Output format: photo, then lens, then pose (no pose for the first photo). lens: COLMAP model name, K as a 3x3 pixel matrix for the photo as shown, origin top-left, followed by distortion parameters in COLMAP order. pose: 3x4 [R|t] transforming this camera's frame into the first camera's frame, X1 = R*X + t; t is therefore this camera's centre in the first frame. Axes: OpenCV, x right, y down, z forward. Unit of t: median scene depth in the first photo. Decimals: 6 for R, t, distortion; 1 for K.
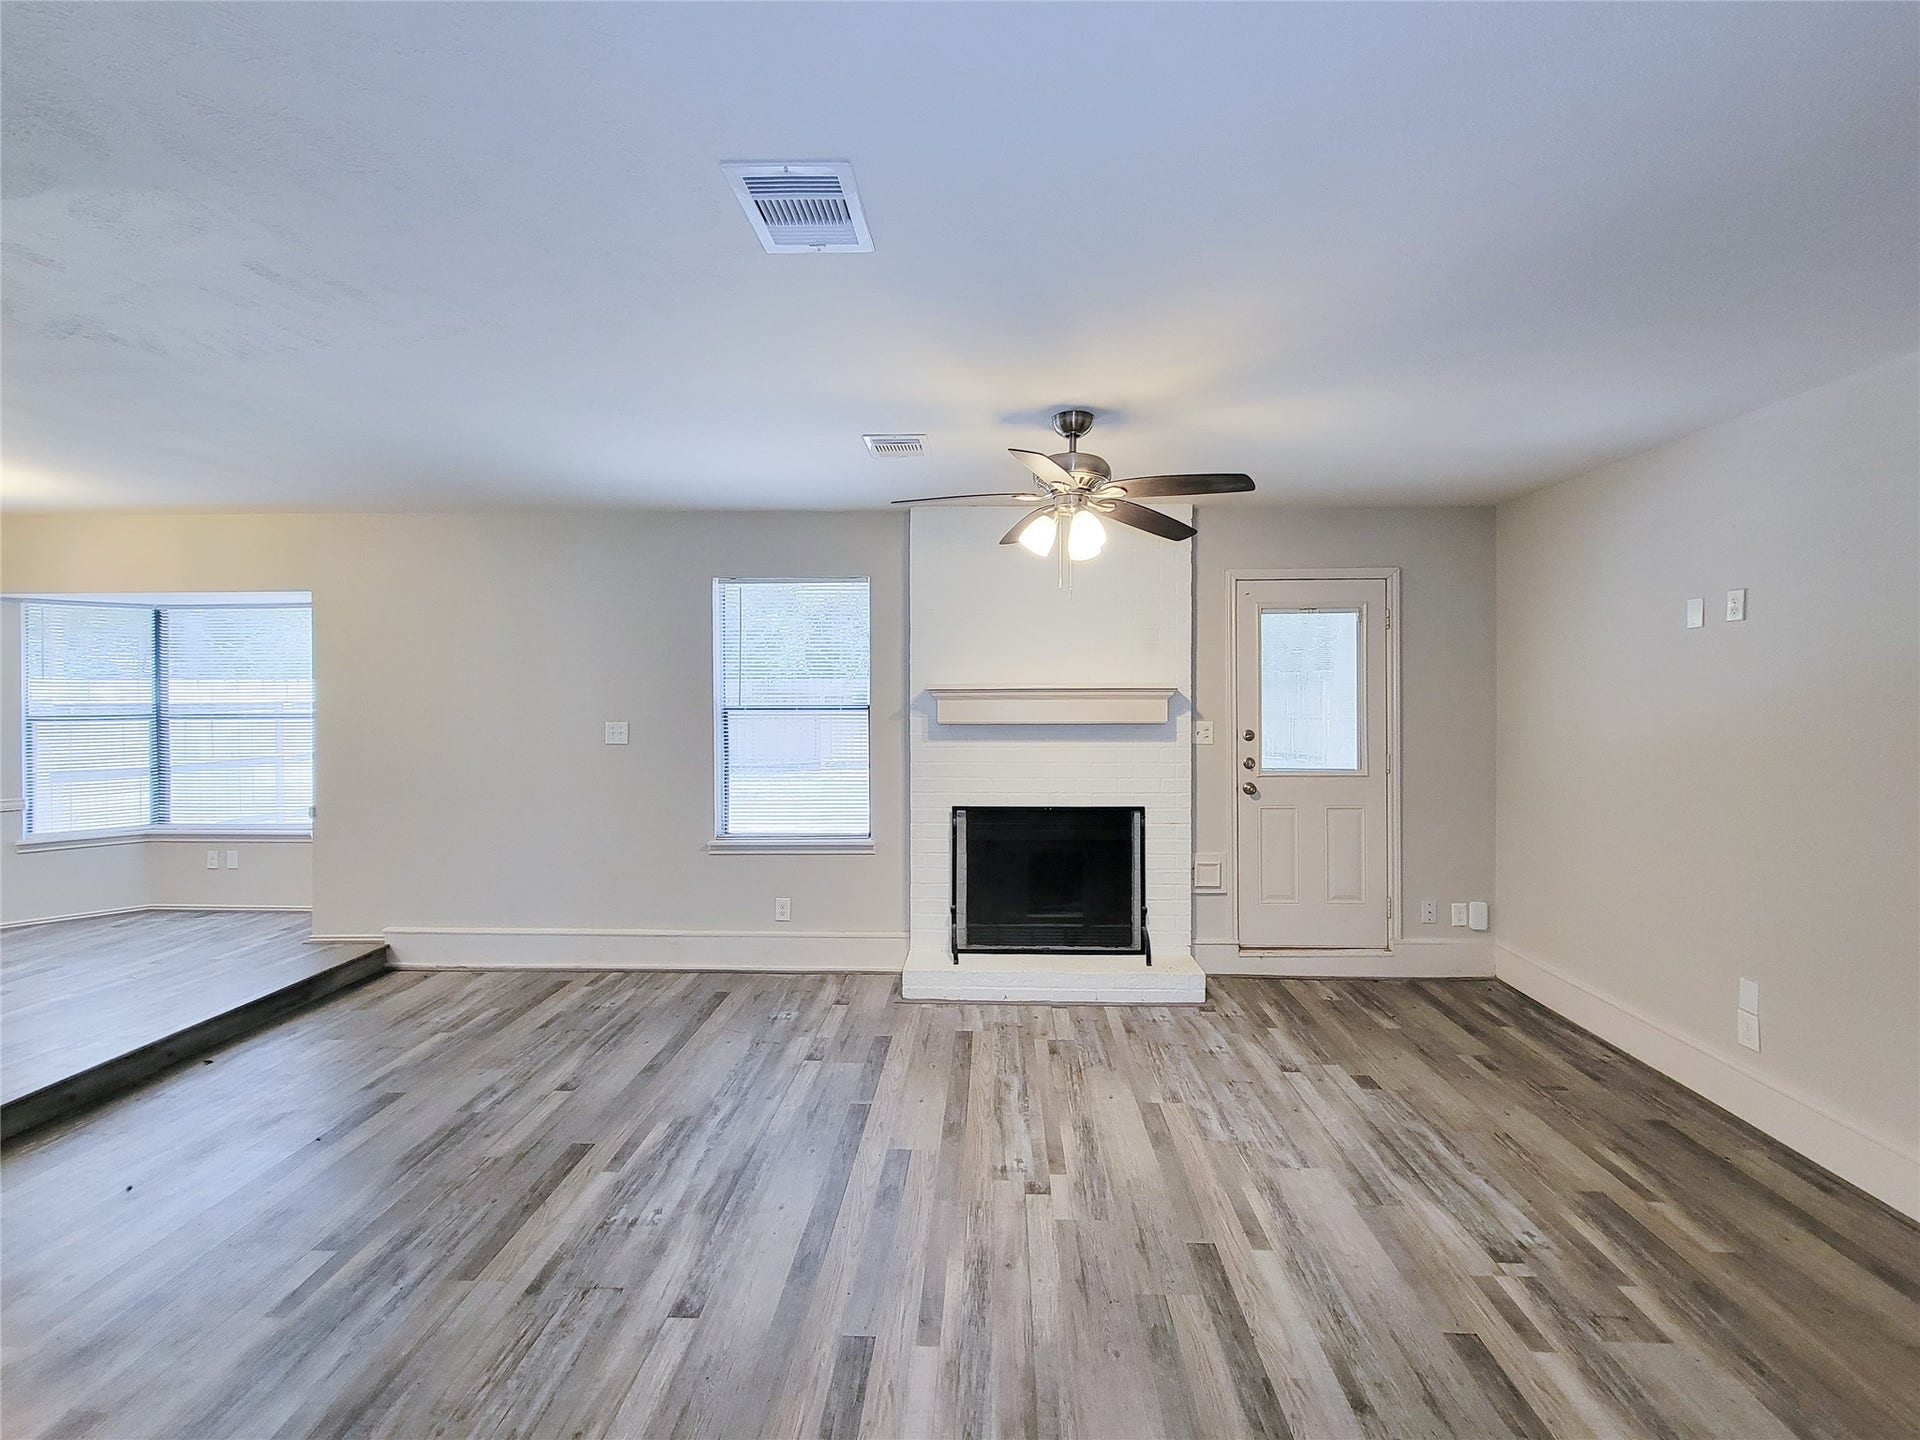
lens RADIAL K [[780.8, 0, 924.8], [0, 780.8, 722.0], [0, 0, 1]] dist [0.008152, -0.005383]
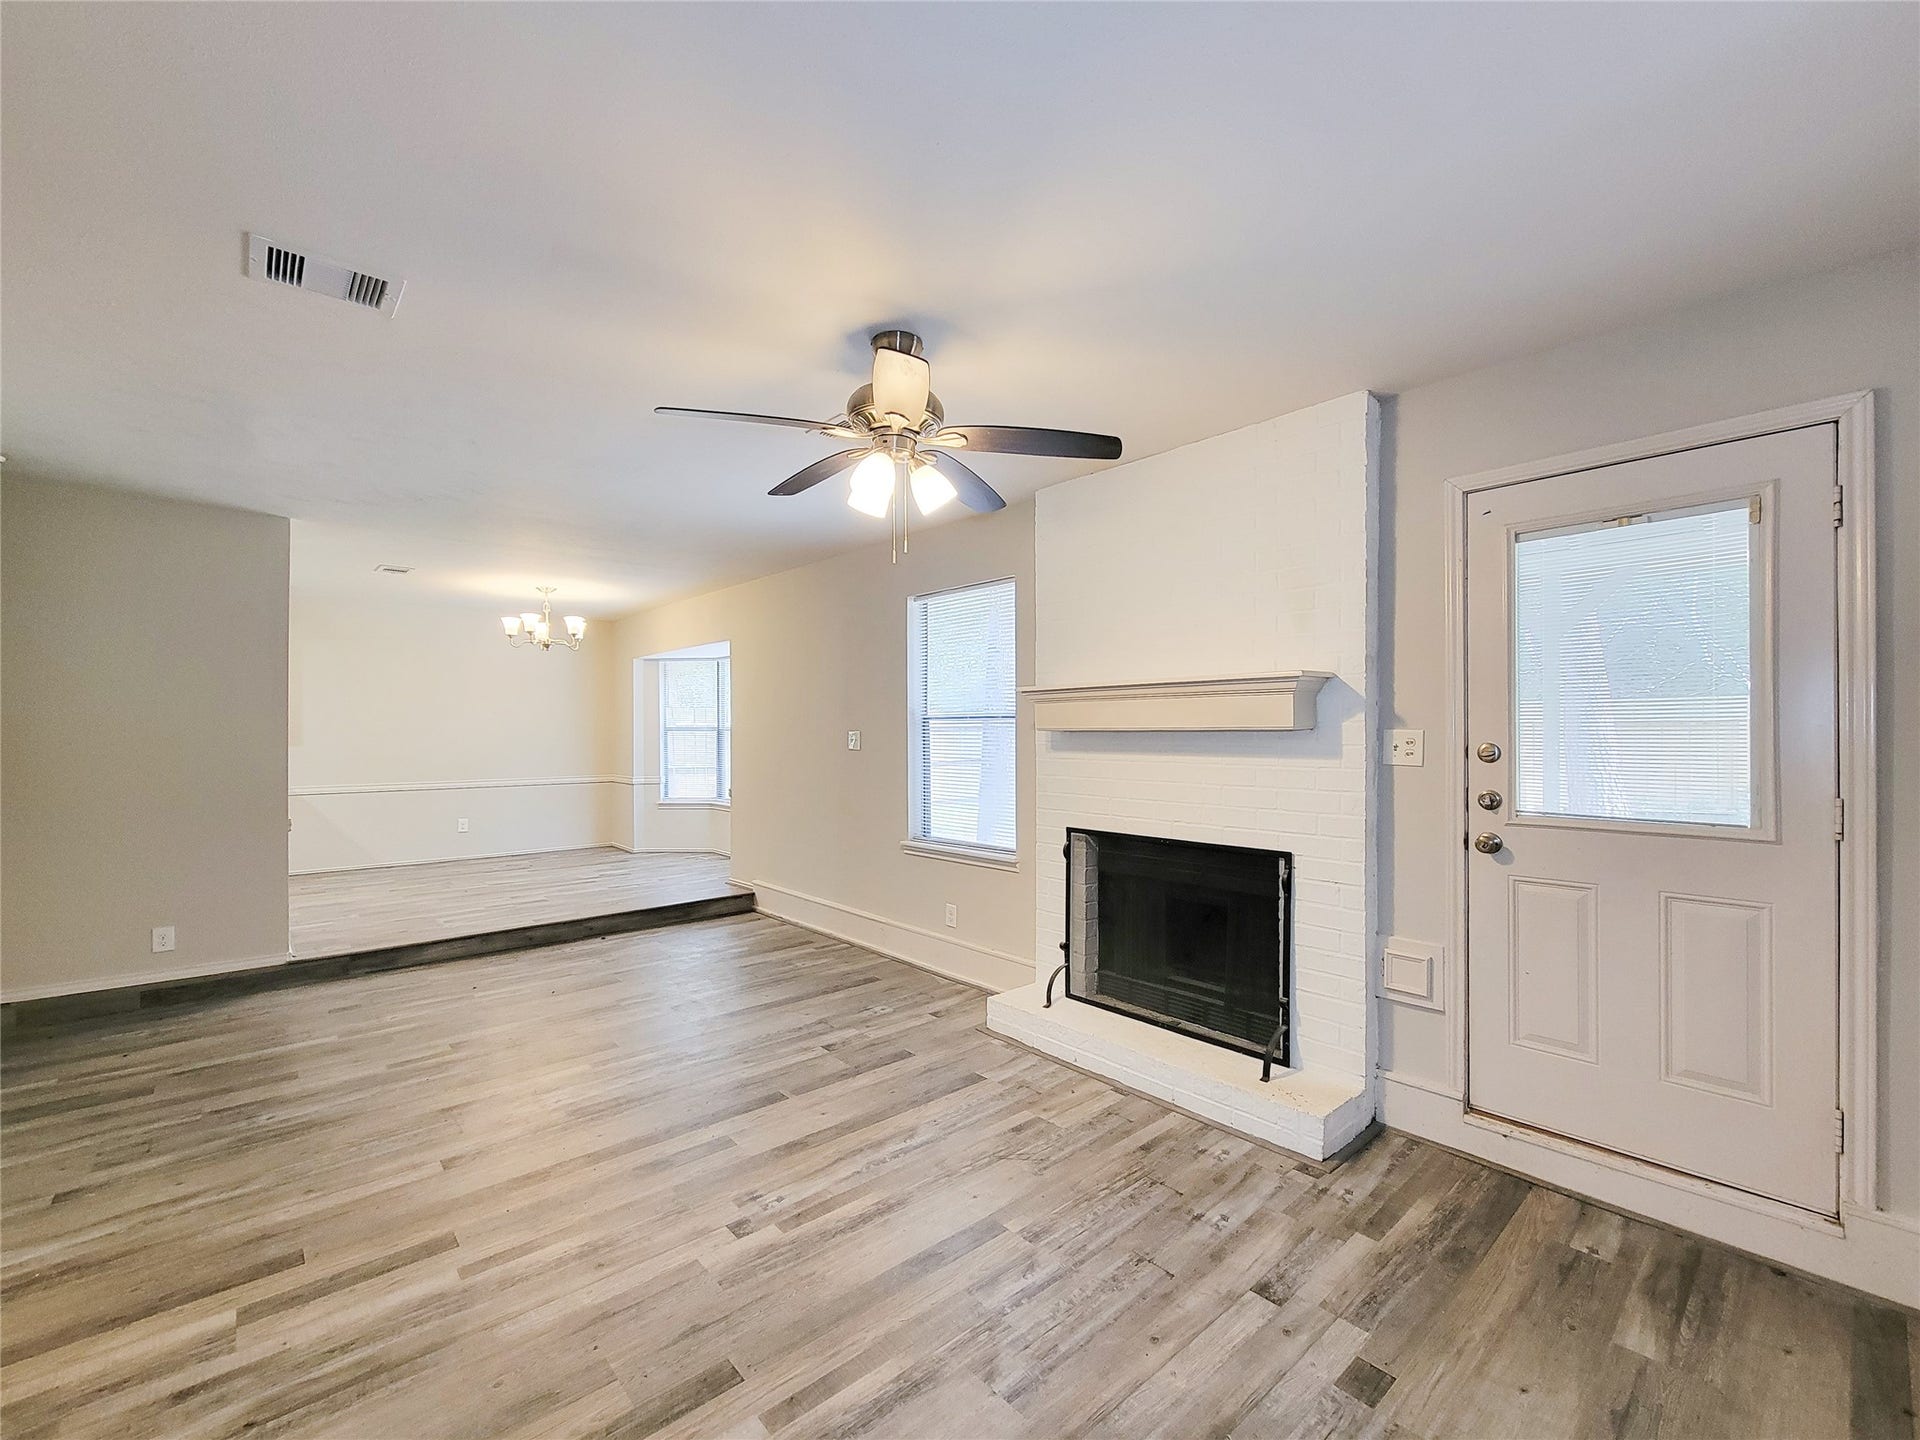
lens RADIAL K [[754.8, 0, 962.2], [0, 754.8, 750.2], [0, 0, 1]] dist [0.001702, -0.000196]
pose [[0.718817, 0.020323, -0.694903, 0.590971], [-0.025630, 0.999668, 0.002723, 0.026375], [0.694727, 0.015853, 0.719099, 0.352577]]
